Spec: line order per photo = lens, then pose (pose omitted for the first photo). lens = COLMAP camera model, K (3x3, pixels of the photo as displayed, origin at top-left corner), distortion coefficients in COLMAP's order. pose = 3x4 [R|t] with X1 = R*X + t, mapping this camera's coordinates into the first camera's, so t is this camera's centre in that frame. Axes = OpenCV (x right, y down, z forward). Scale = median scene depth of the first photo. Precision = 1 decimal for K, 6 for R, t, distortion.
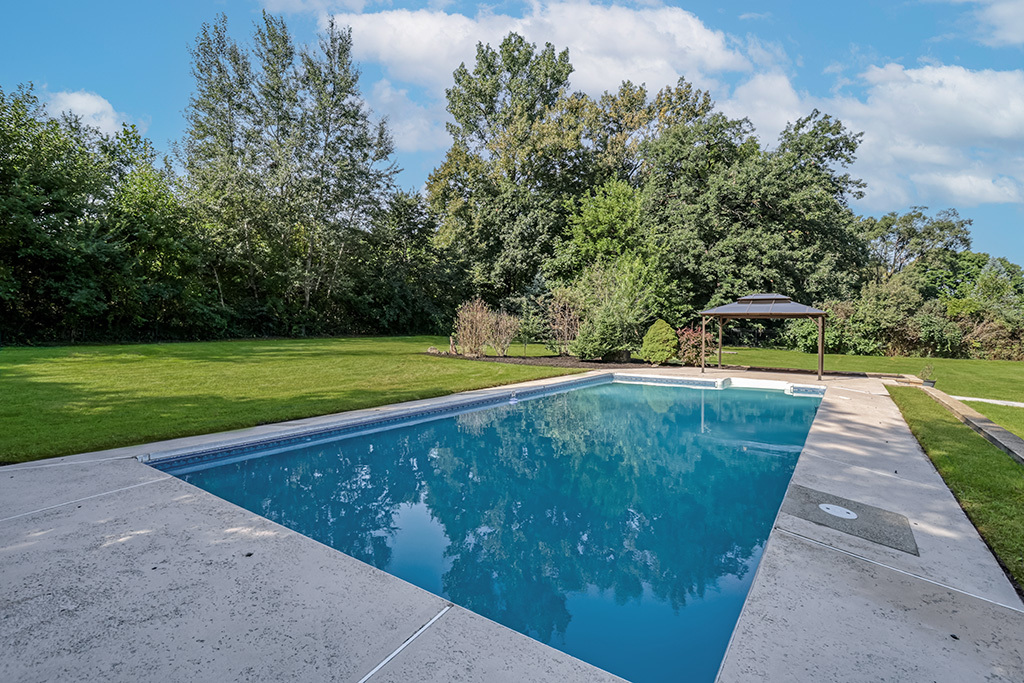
lens RADIAL K [[485.3, 0, 507.1], [0, 485.3, 329.0], [0, 0, 1]] dist [-0.003332, -0.000375]
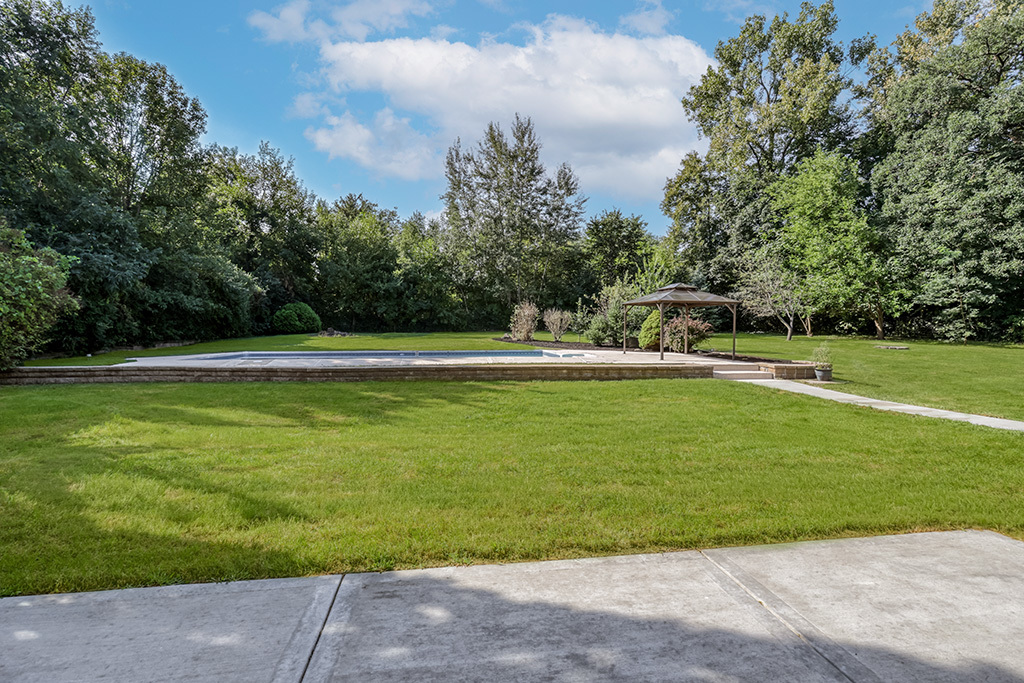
lens RADIAL K [[477.1, 0, 510.5], [0, 477.1, 330.5], [0, 0, 1]] dist [0.001304, 0.000182]
pose [[0.656135, -0.003438, -0.754636, 0.591891], [0.003478, 0.999993, -0.001532, 0.016746], [0.754636, -0.001619, 0.656142, 0.032621]]
